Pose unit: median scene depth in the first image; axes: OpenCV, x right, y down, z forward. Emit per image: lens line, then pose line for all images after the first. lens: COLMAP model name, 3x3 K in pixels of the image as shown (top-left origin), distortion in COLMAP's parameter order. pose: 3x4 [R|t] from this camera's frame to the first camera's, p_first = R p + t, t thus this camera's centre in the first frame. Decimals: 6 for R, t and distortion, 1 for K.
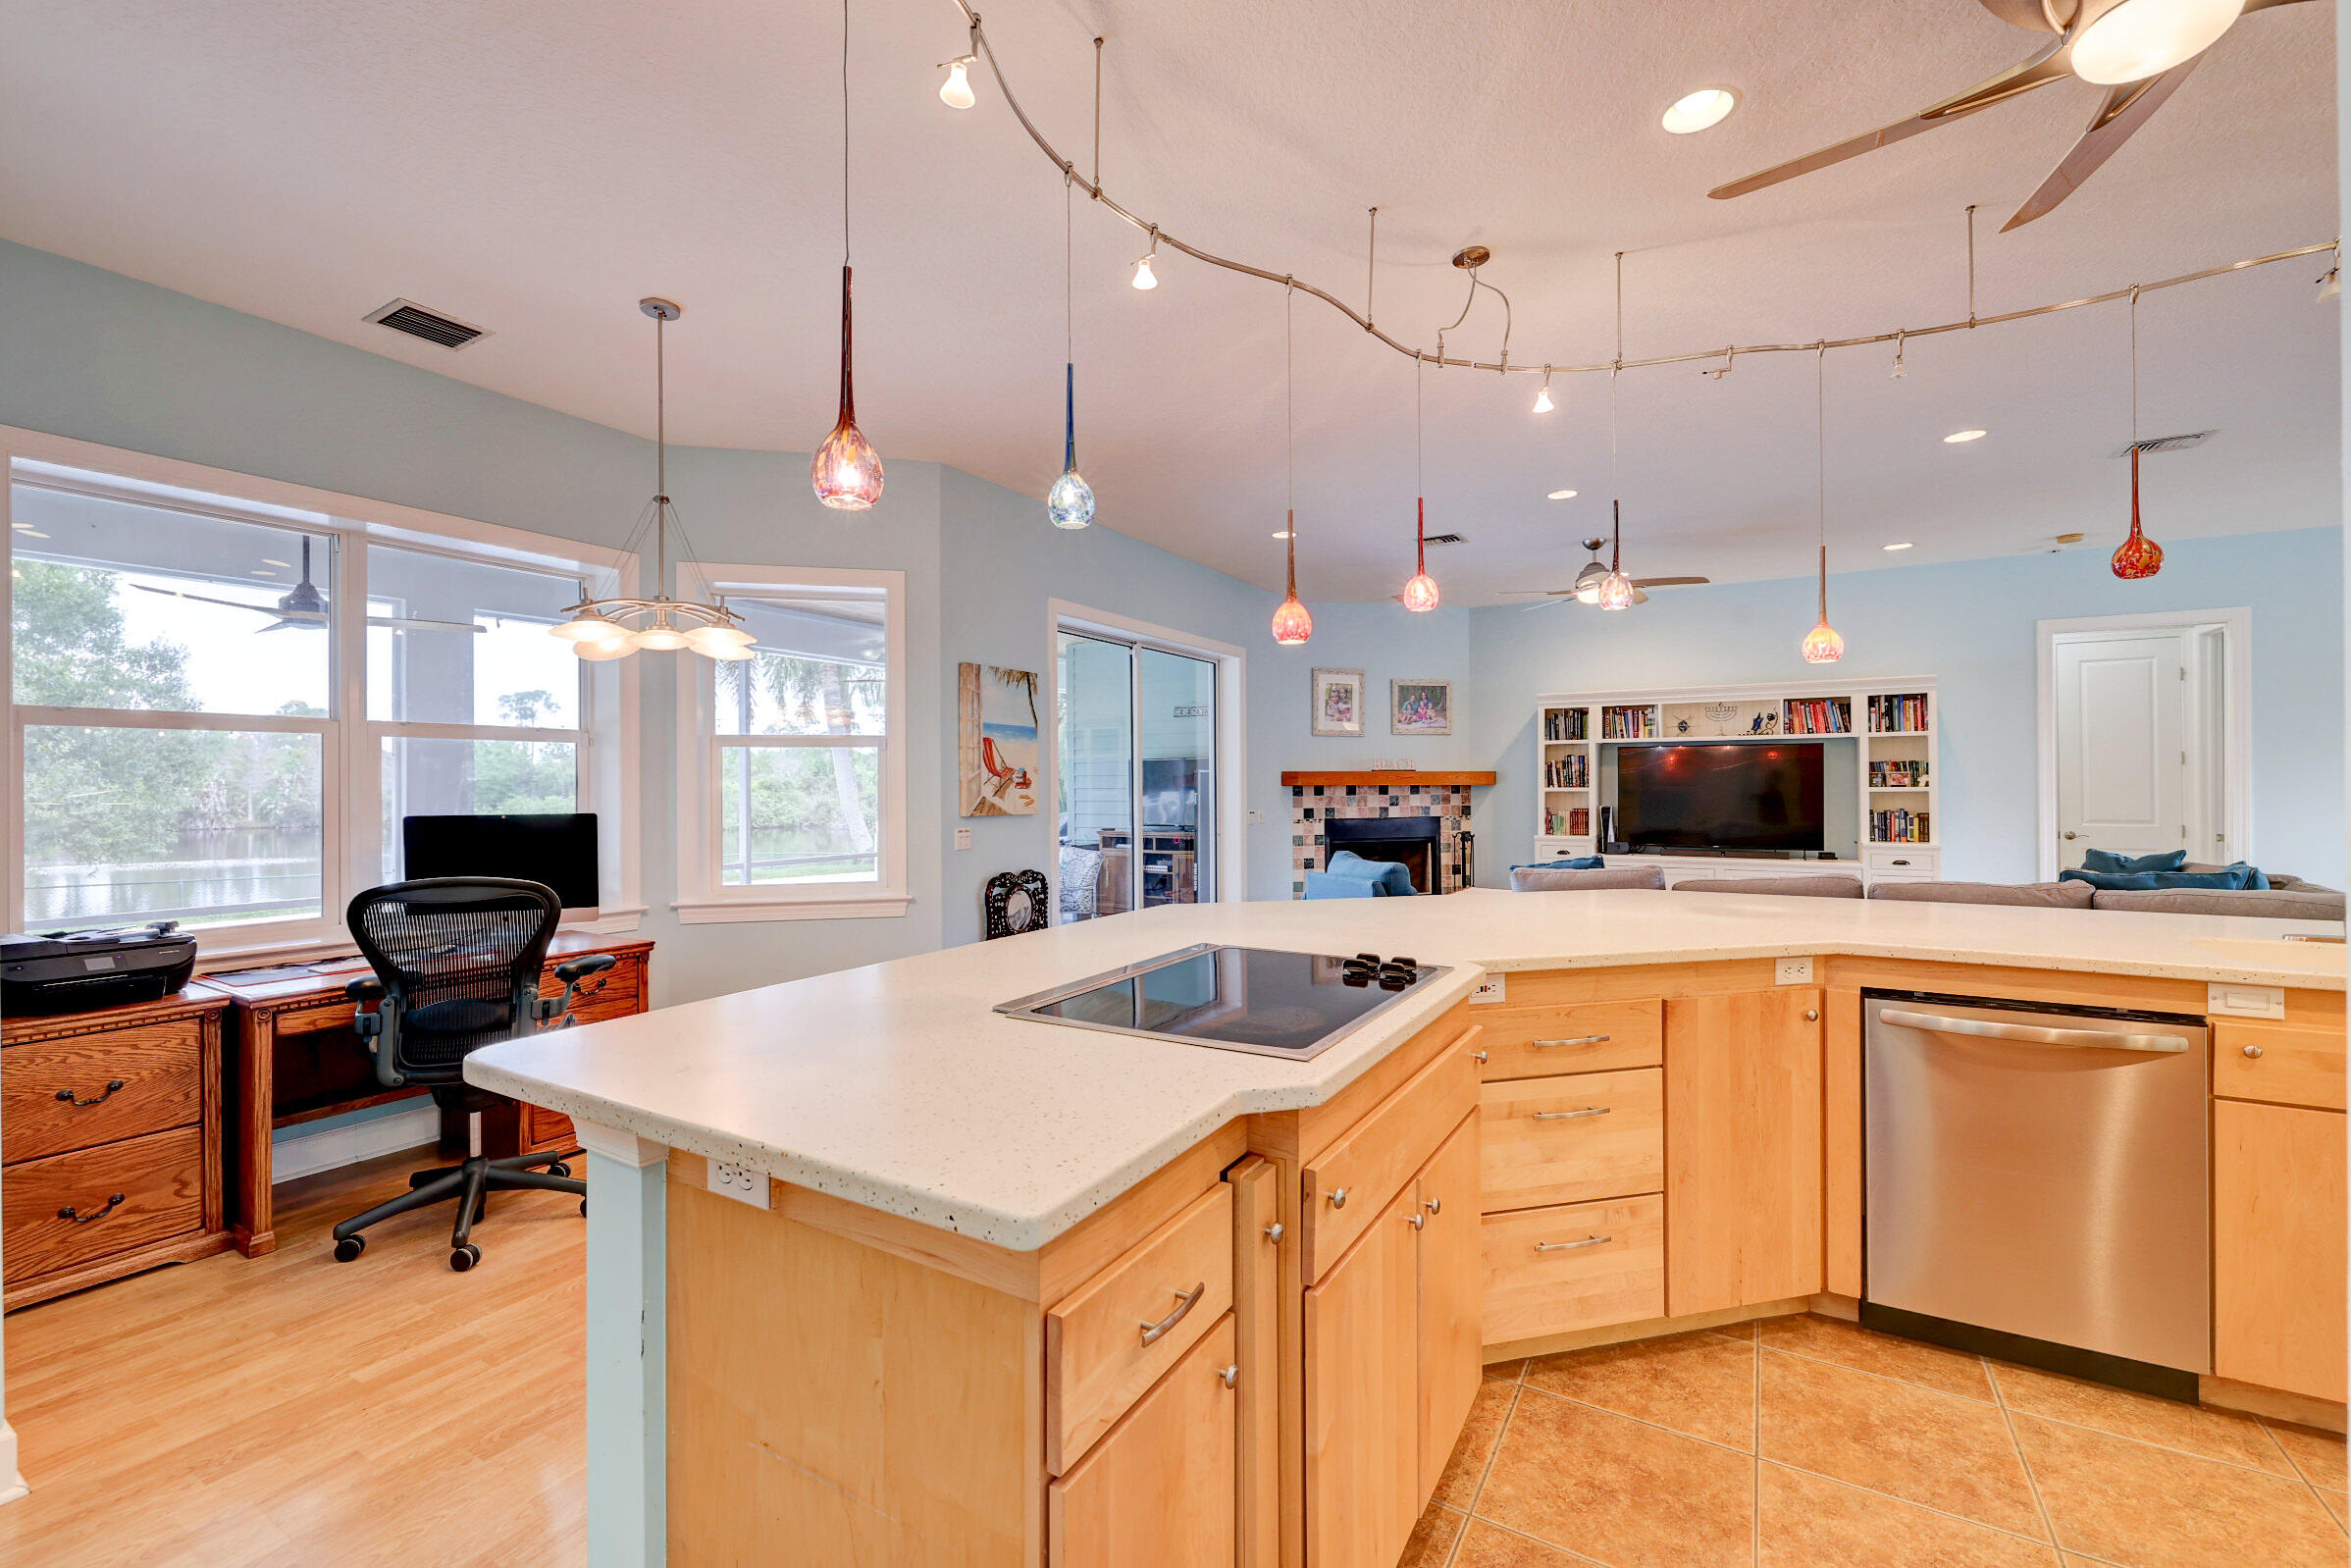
lens RADIAL K [[978.1, 0, 1161.1], [0, 978.1, 782.7], [0, 0, 1]] dist [-0.001943, -0.000166]
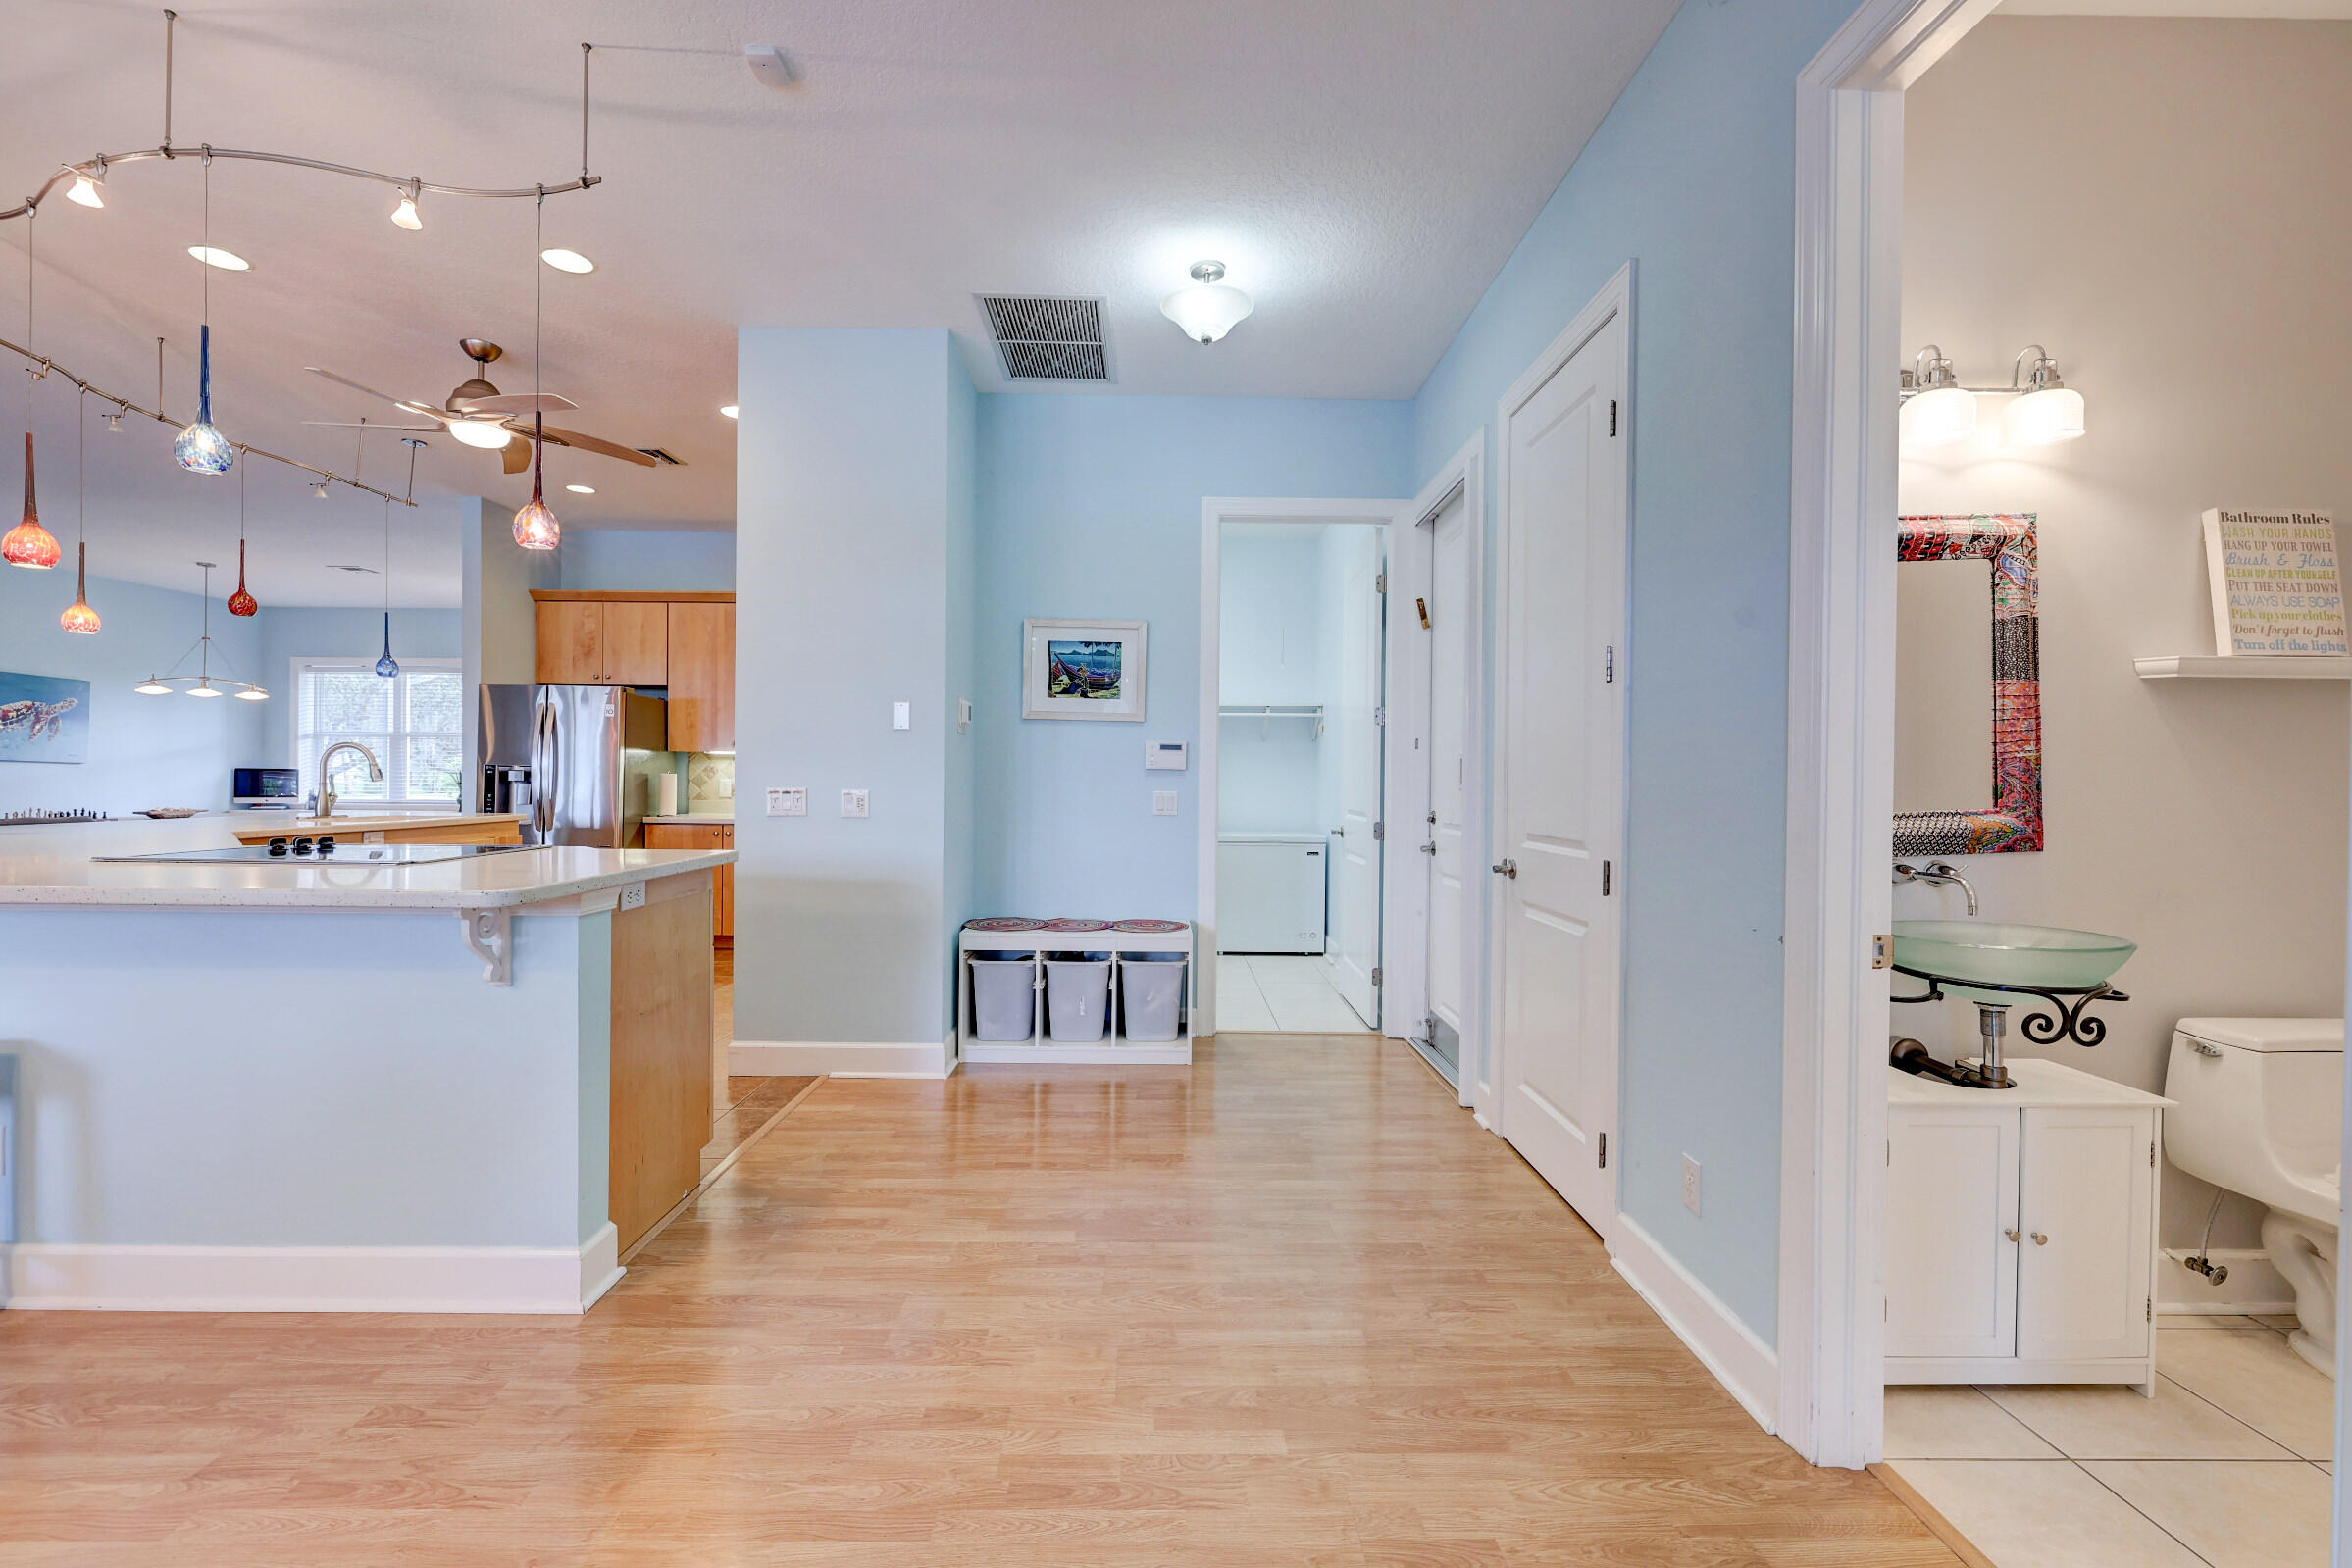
lens RADIAL K [[978.4, 0, 1164.4], [0, 978.4, 783.2], [0, 0, 1]] dist [-0.001943, -0.000166]
pose [[-0.523387, -0.006588, 0.852069, -0.449911], [-0.008022, 0.999964, 0.002804, 0.023025], [-0.852057, -0.005368, -0.523421, 0.177995]]
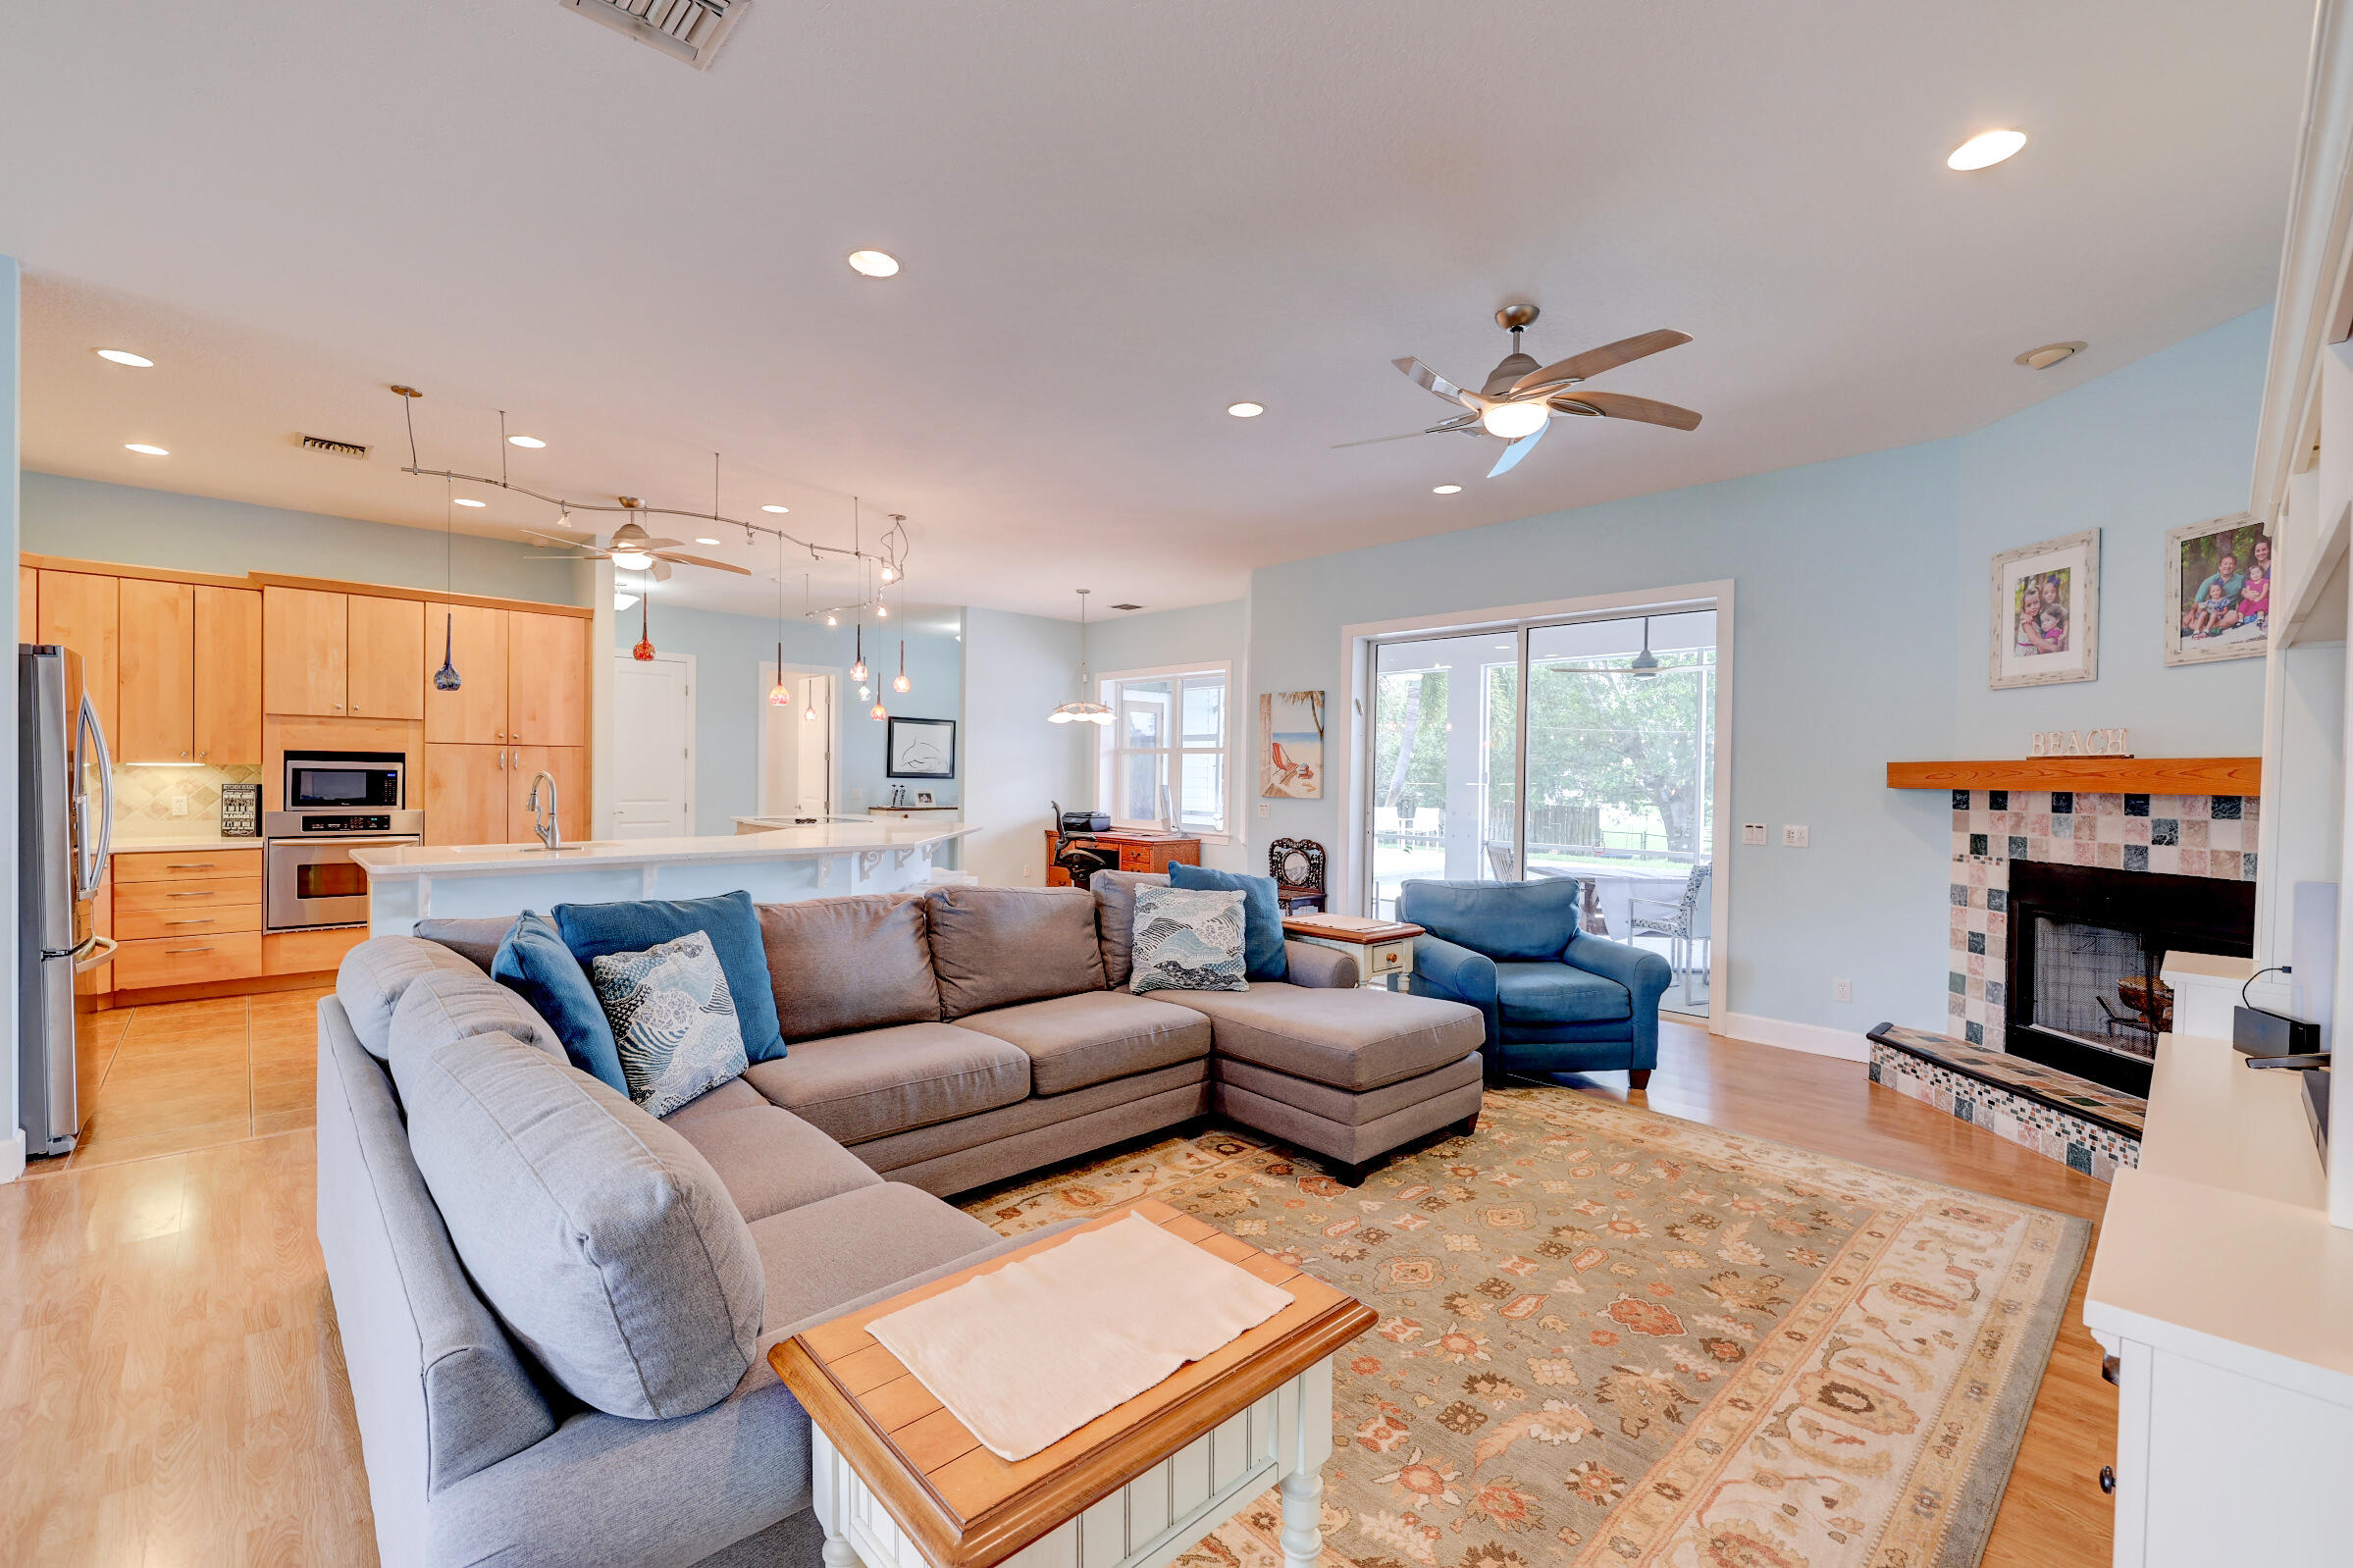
lens RADIAL K [[978.9, 0, 1162.3], [0, 978.9, 783.2], [0, 0, 1]] dist [-0.001943, -0.000166]
pose [[-0.265329, 0.011300, -0.964092, 0.885275], [-0.010348, 0.999840, 0.014566, -0.004047], [0.964102, 0.013841, -0.265170, 0.853473]]
